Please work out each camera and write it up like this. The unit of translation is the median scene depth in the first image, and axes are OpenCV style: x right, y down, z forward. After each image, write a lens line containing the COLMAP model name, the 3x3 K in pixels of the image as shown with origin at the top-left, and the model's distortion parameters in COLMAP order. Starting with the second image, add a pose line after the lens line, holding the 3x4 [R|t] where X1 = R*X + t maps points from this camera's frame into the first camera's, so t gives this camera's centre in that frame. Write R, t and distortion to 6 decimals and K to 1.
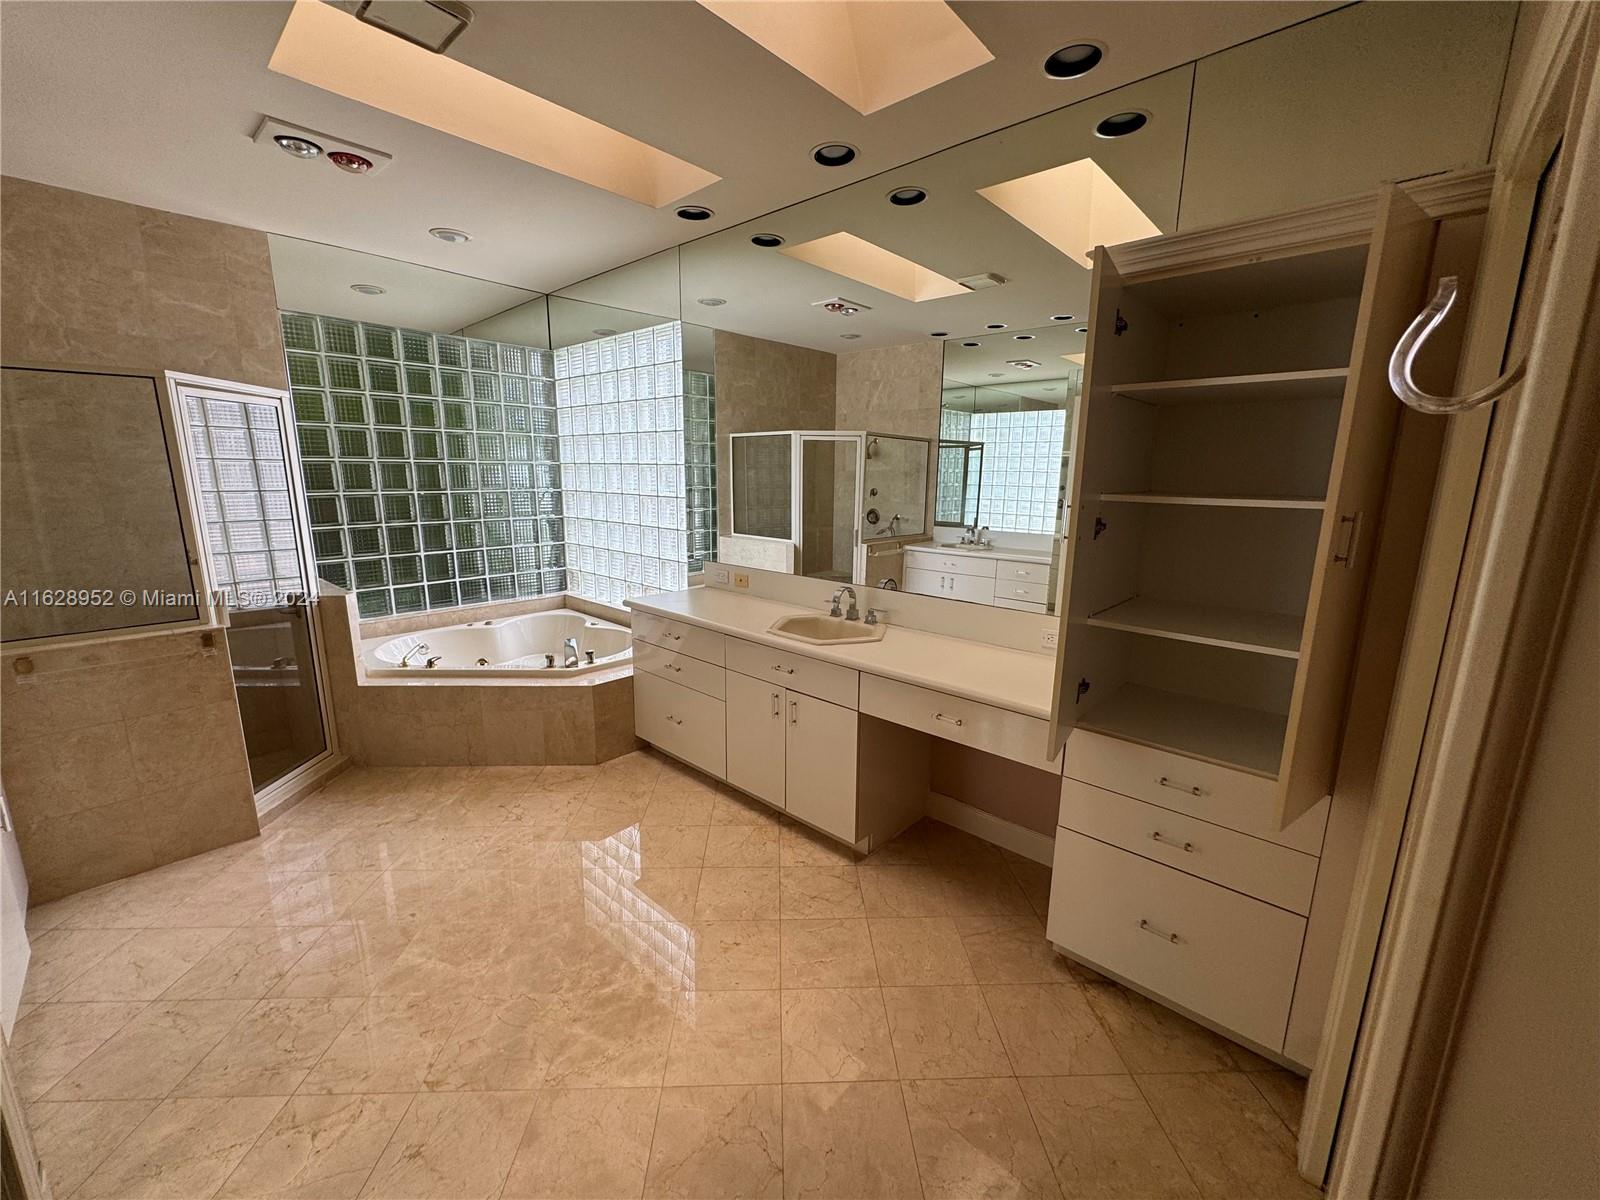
lens RADIAL K [[640.1, 0, 799.5], [0, 640.1, 600.4], [0, 0, 1]] dist [-0.002013, 0.000489]
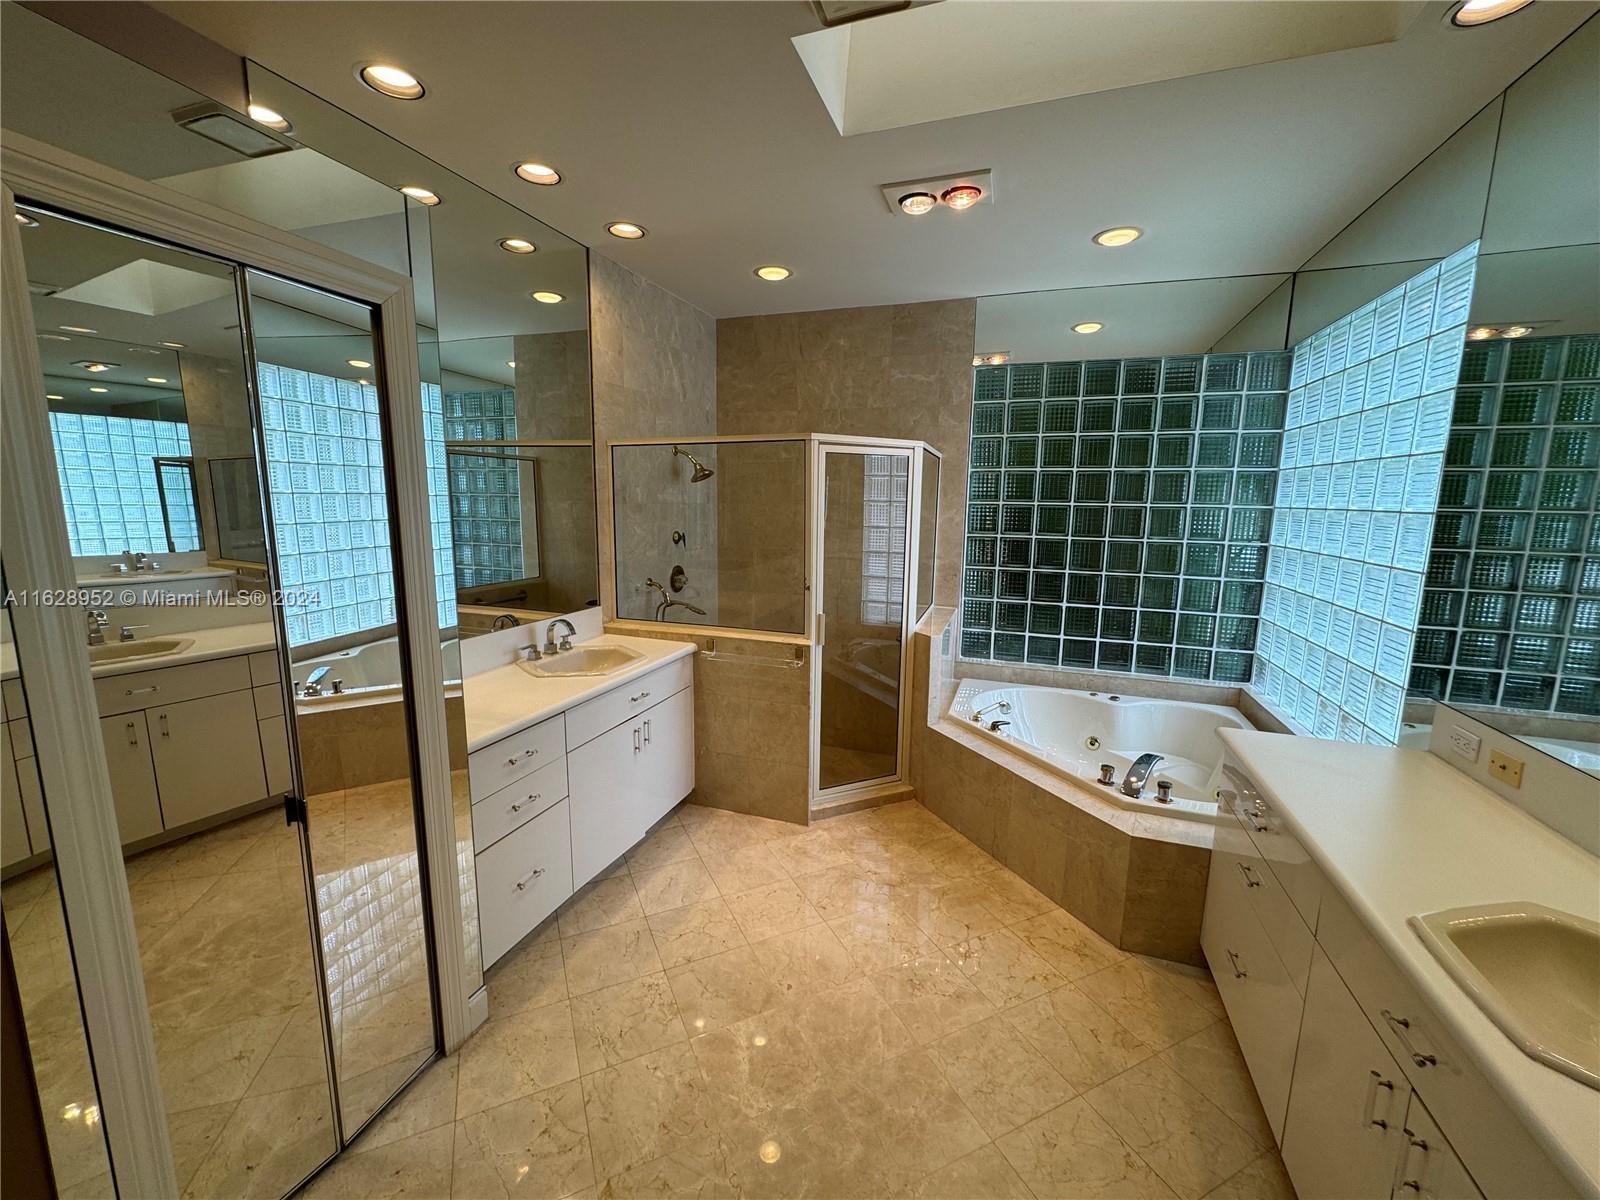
lens RADIAL K [[640.1, 0, 800.1], [0, 640.1, 599.3], [0, 0, 1]] dist [-0.002013, 0.000489]
pose [[0.389987, 0.139957, -0.910122, 0.115308], [-0.194421, 0.978615, 0.067181, -0.085412], [0.900062, 0.150747, 0.408857, 0.358450]]
